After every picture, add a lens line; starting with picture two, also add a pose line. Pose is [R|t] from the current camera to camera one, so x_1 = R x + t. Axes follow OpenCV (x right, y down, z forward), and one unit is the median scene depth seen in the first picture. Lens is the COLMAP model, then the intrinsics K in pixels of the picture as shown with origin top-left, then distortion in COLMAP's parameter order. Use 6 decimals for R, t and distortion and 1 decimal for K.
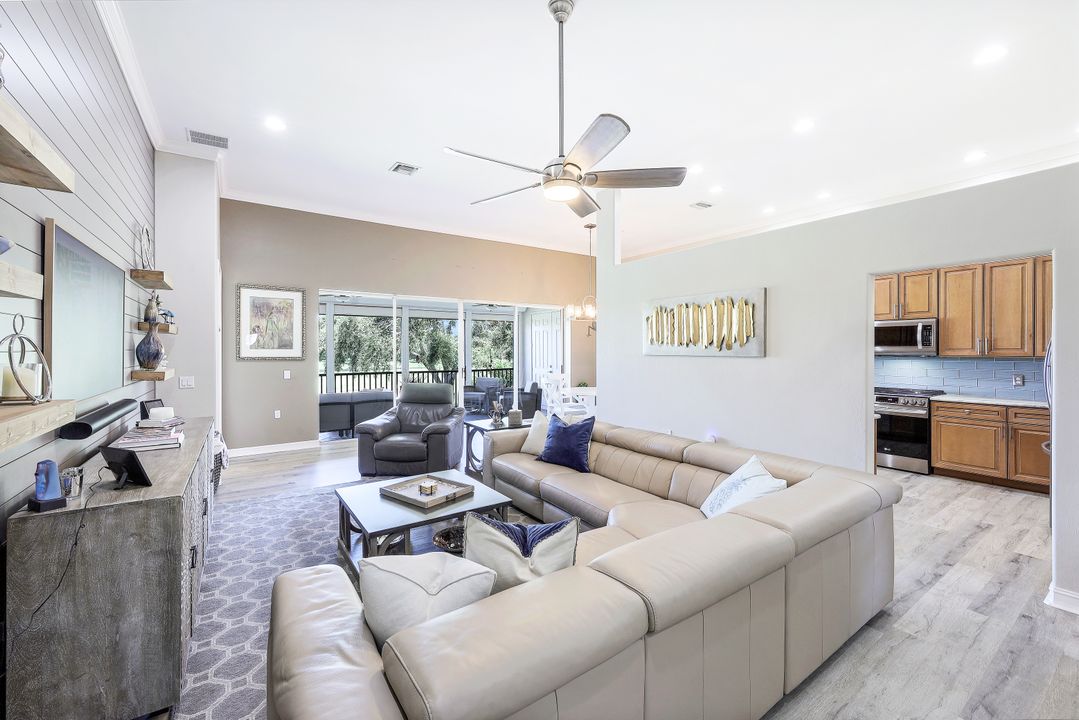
lens RADIAL K [[437.2, 0, 535.4], [0, 437.2, 349.6], [0, 0, 1]] dist [-0.002178, 0.000144]
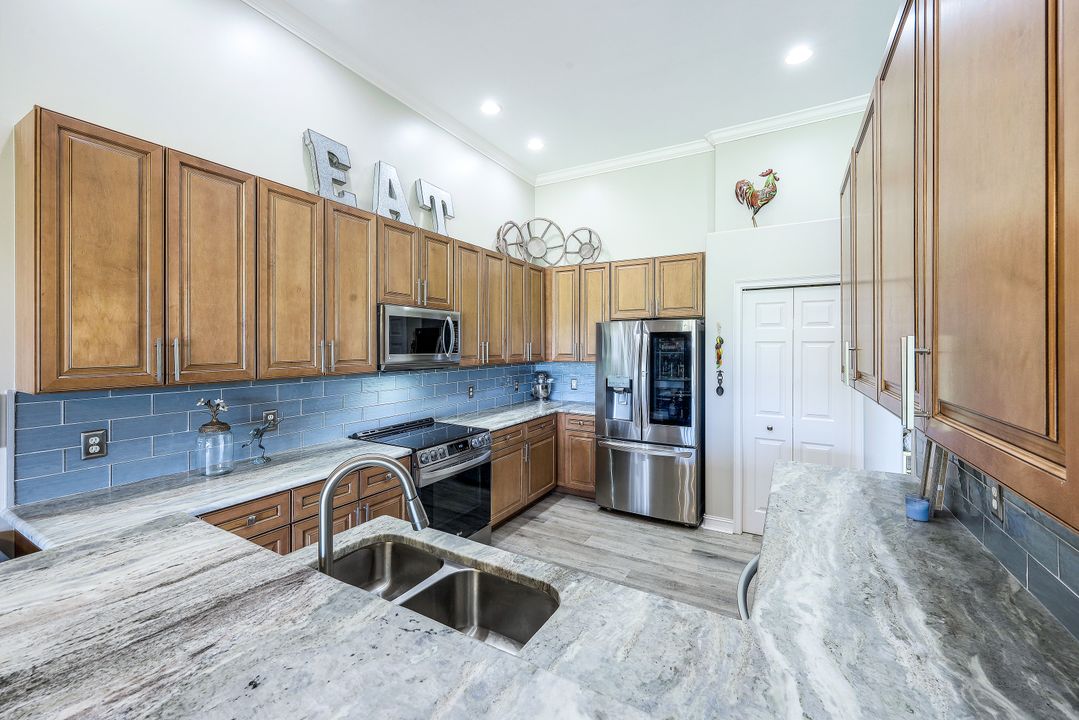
lens RADIAL K [[437.2, 0, 533.6], [0, 437.2, 344.3], [0, 0, 1]] dist [-0.002178, 0.000144]
pose [[-0.434749, 0.003500, 0.900545, 0.257069], [0.000490, 0.999993, -0.003650, -0.018685], [-0.900552, -0.001146, -0.434747, 1.221408]]
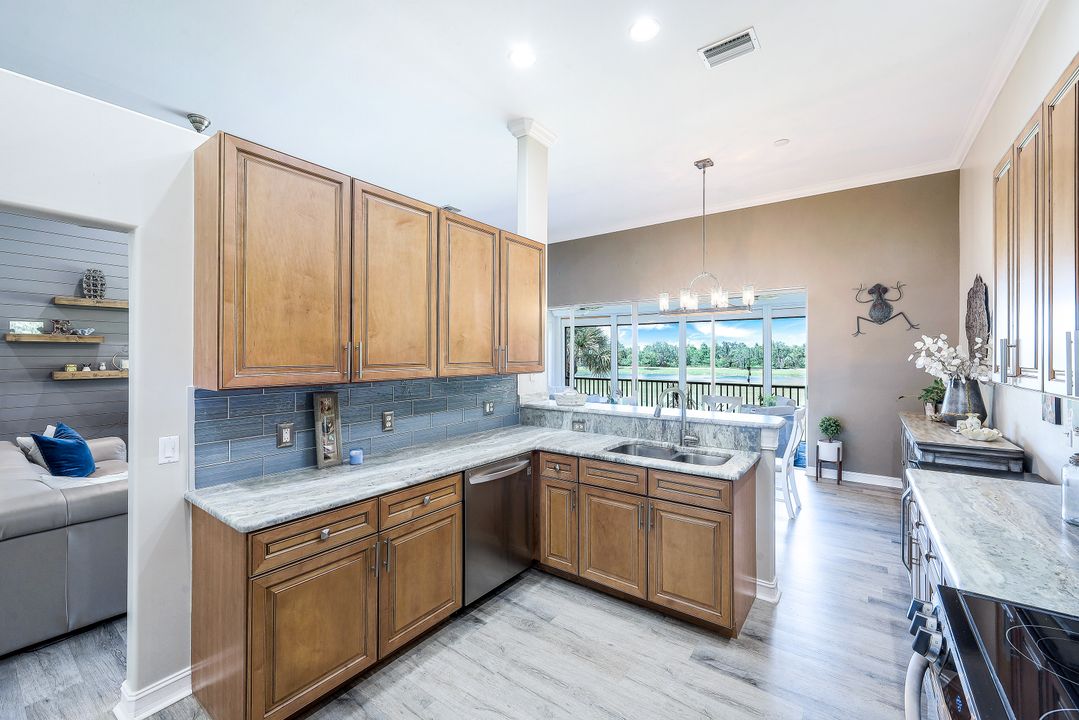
lens RADIAL K [[437.2, 0, 533.7], [0, 437.2, 352.6], [0, 0, 1]] dist [-0.002178, 0.000144]
pose [[0.332371, -0.003676, -0.943142, 0.952739], [-0.003792, 0.999979, -0.005233, -0.009964], [0.943141, 0.005316, 0.332350, 0.842266]]
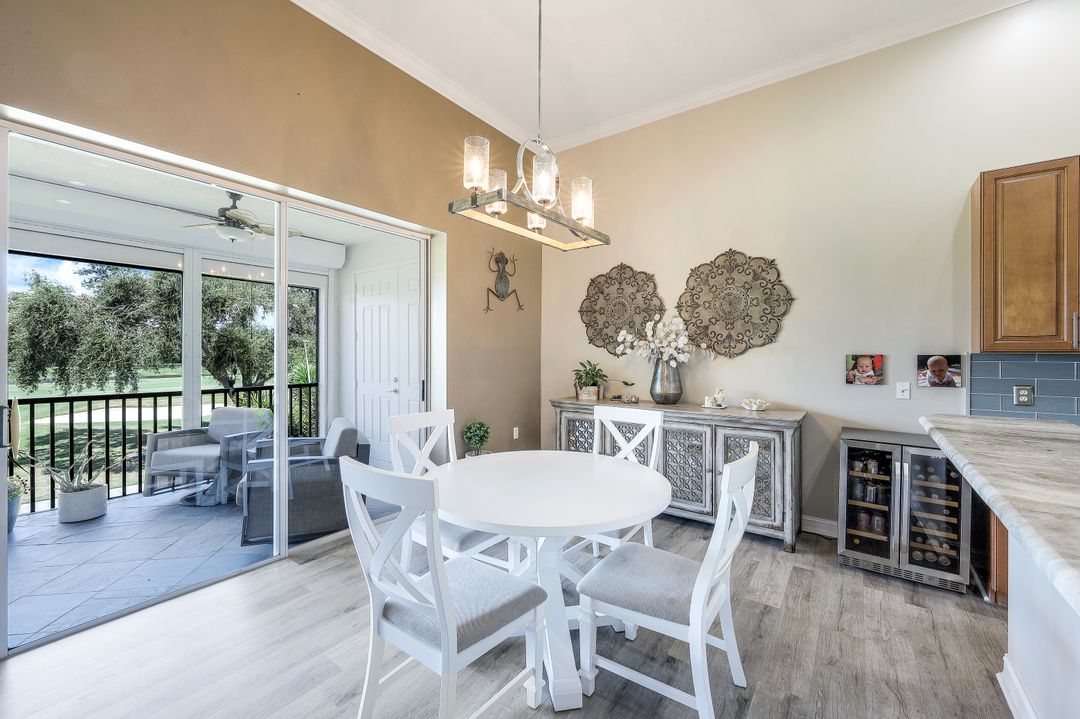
lens RADIAL K [[437.6, 0, 539.4], [0, 437.6, 353.9], [0, 0, 1]] dist [-0.002178, 0.000144]
pose [[0.939505, -0.001586, 0.342530, 0.042509], [0.000085, 0.999990, 0.004397, 0.015700], [-0.342534, -0.004102, 0.939497, 1.107946]]
